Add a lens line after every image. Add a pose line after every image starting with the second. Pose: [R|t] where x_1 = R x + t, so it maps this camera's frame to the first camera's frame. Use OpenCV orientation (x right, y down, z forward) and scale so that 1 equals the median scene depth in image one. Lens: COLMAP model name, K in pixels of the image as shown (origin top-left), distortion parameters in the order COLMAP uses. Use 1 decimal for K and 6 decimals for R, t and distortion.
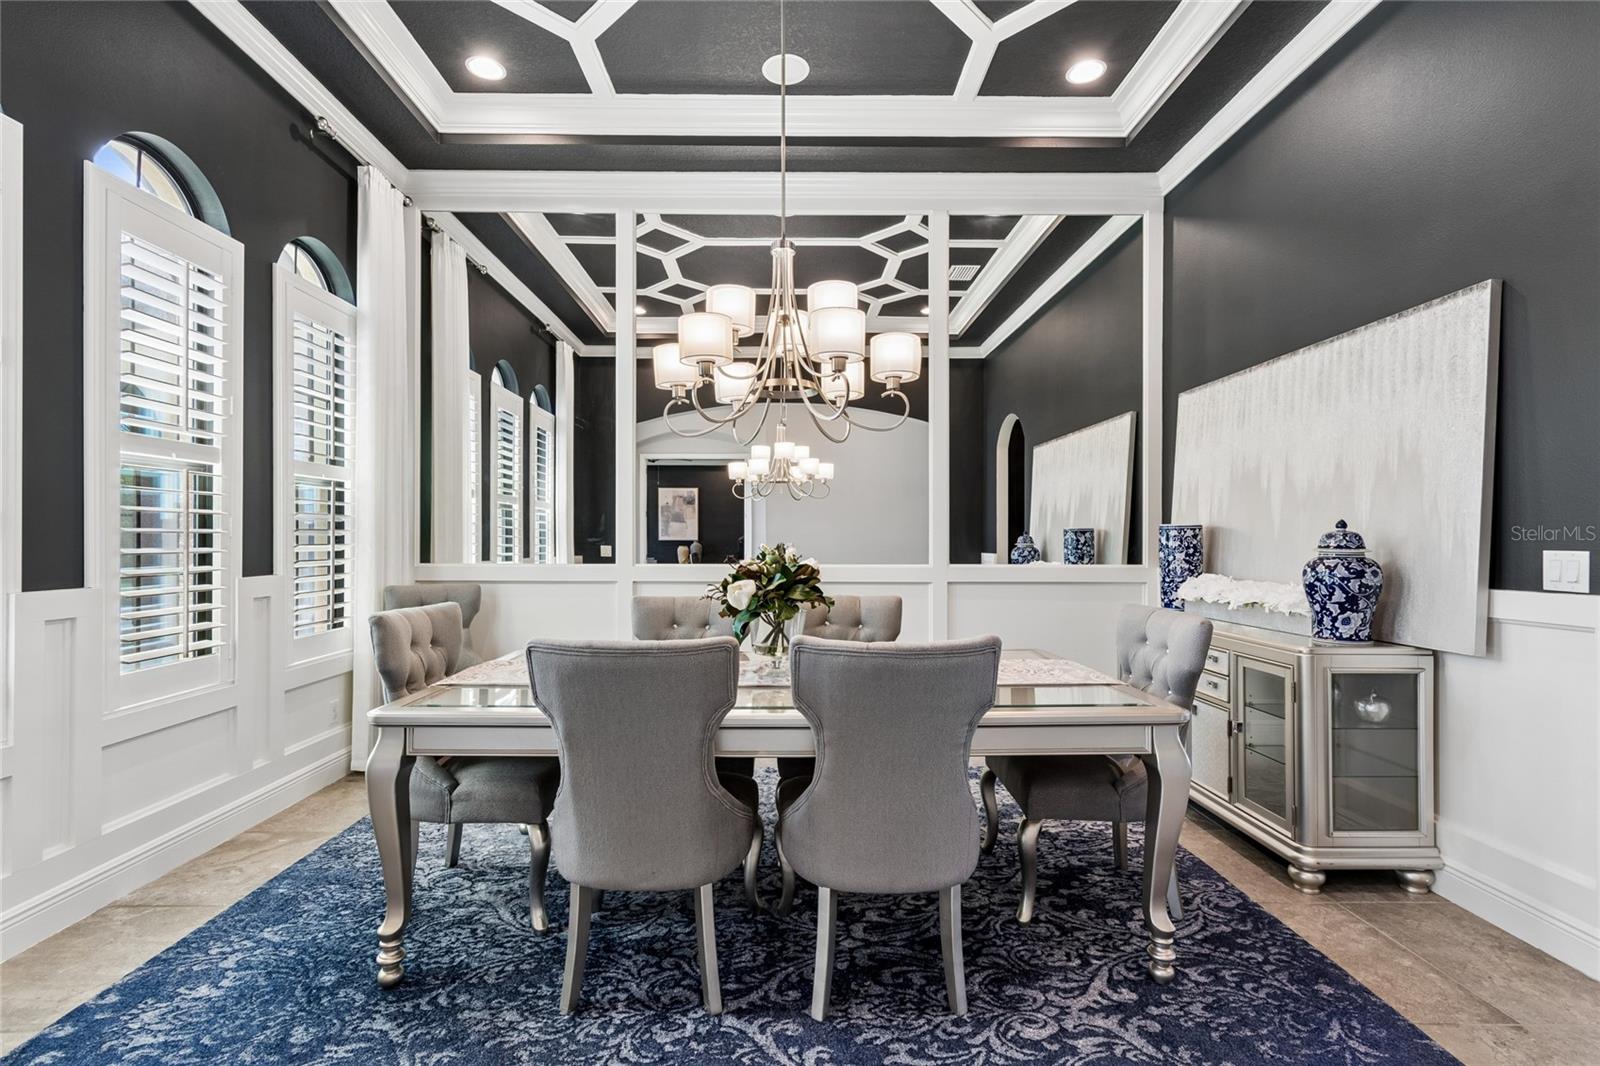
lens RADIAL K [[720.0, 0, 787.1], [0, 720.0, 537.9], [0, 0, 1]] dist [0.003157, -0.000458]
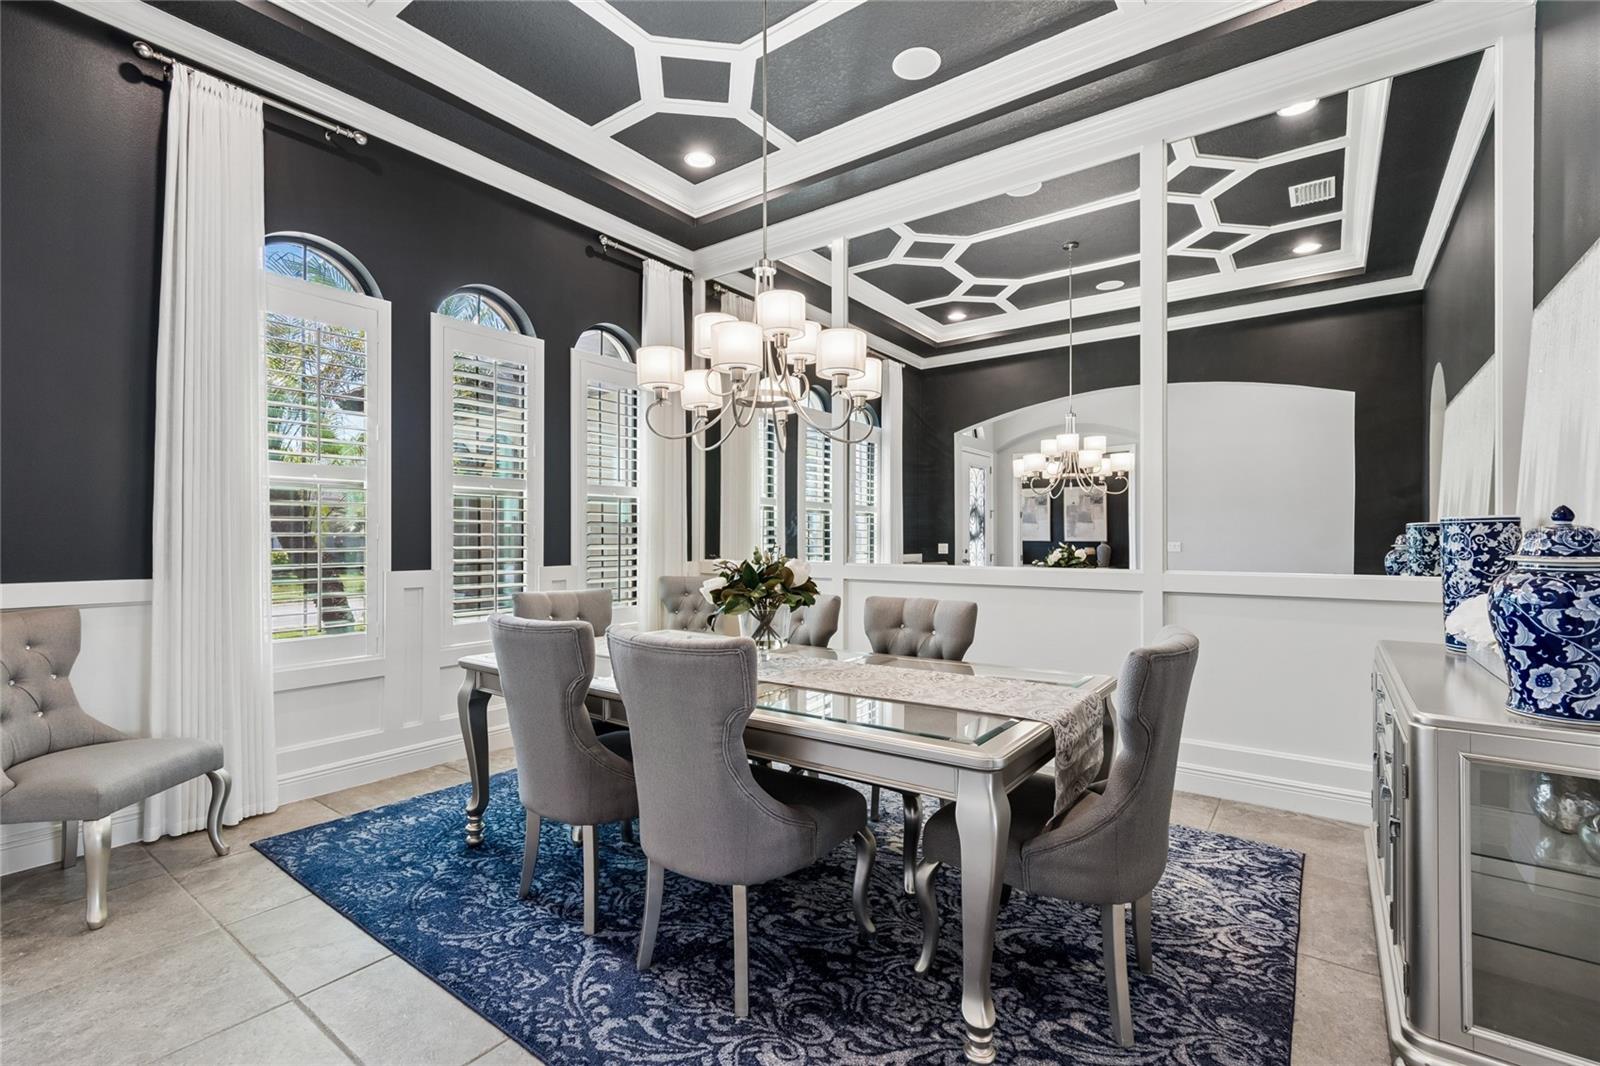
lens RADIAL K [[704.1, 0, 806.2], [0, 704.1, 538.3], [0, 0, 1]] dist [0.003926, -0.000225]
pose [[0.805687, -0.002581, -0.592335, 0.634977], [0.002363, 0.999997, -0.001143, 0.000229], [0.592336, -0.000479, 0.805691, 0.189581]]
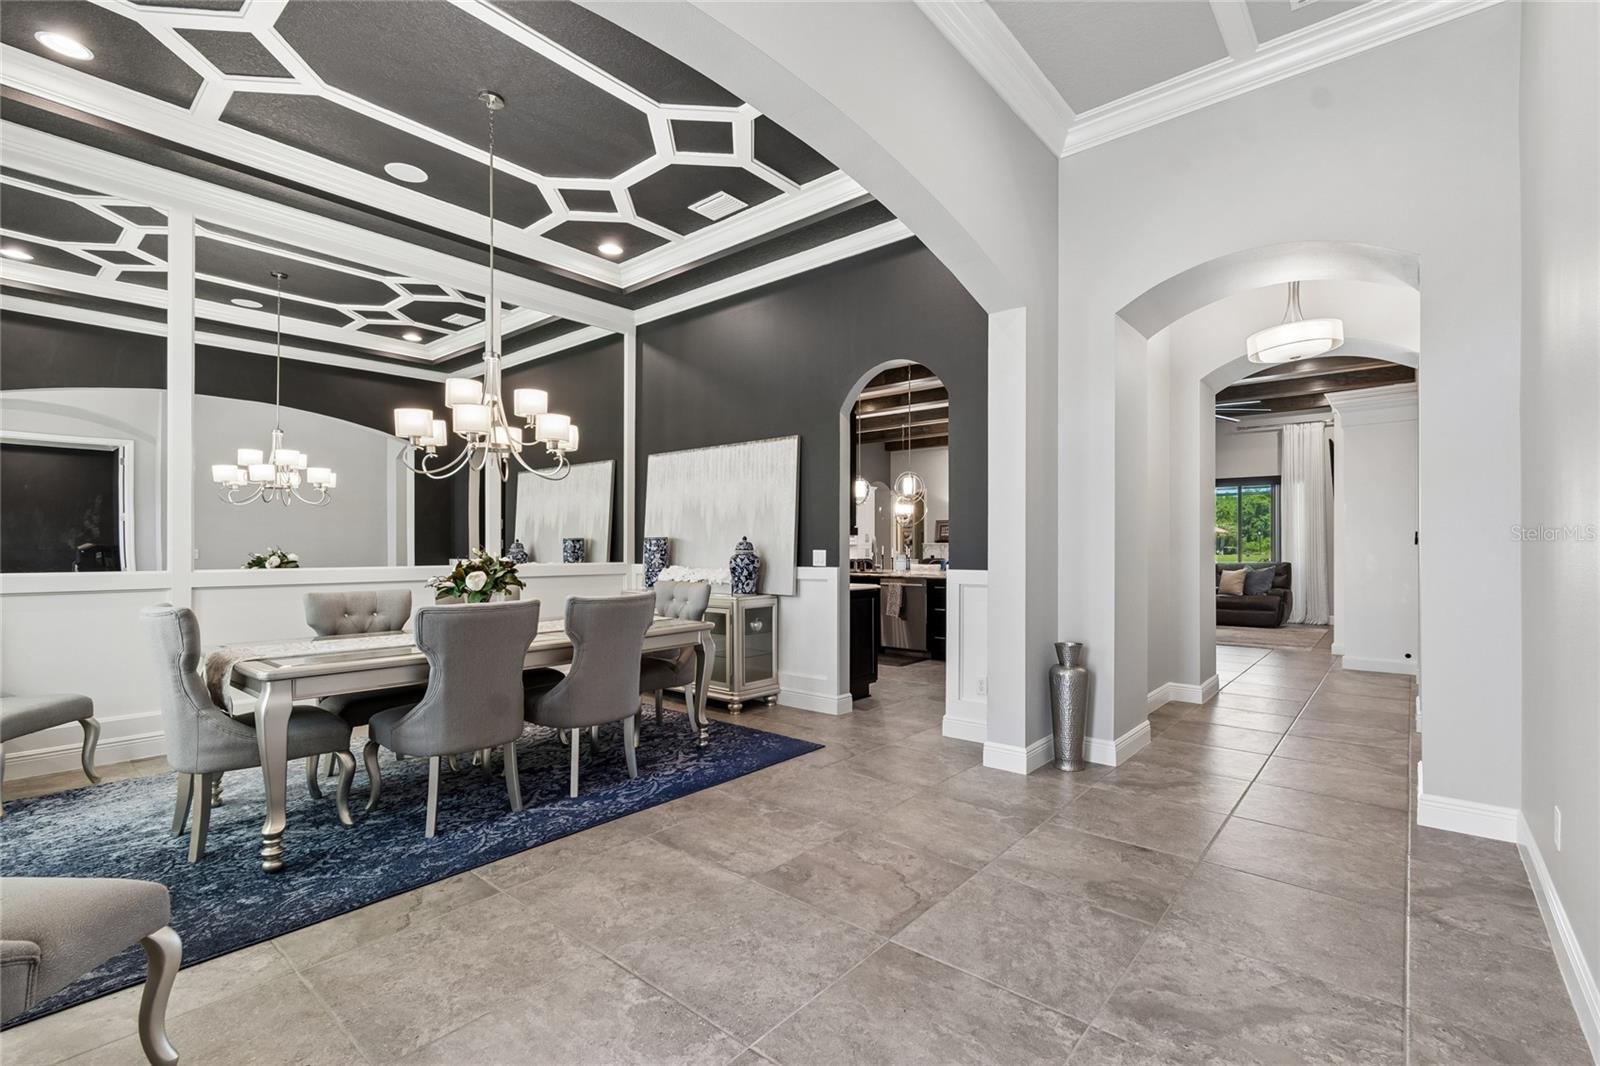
lens RADIAL K [[708.6, 0, 802.0], [0, 708.6, 545.6], [0, 0, 1]] dist [-0.000866, 0.000098]
pose [[0.655038, 0.000858, 0.755595, -0.687828], [-0.002200, 0.999997, 0.000772, 0.000016], [-0.755593, -0.002168, 0.655038, -0.477818]]
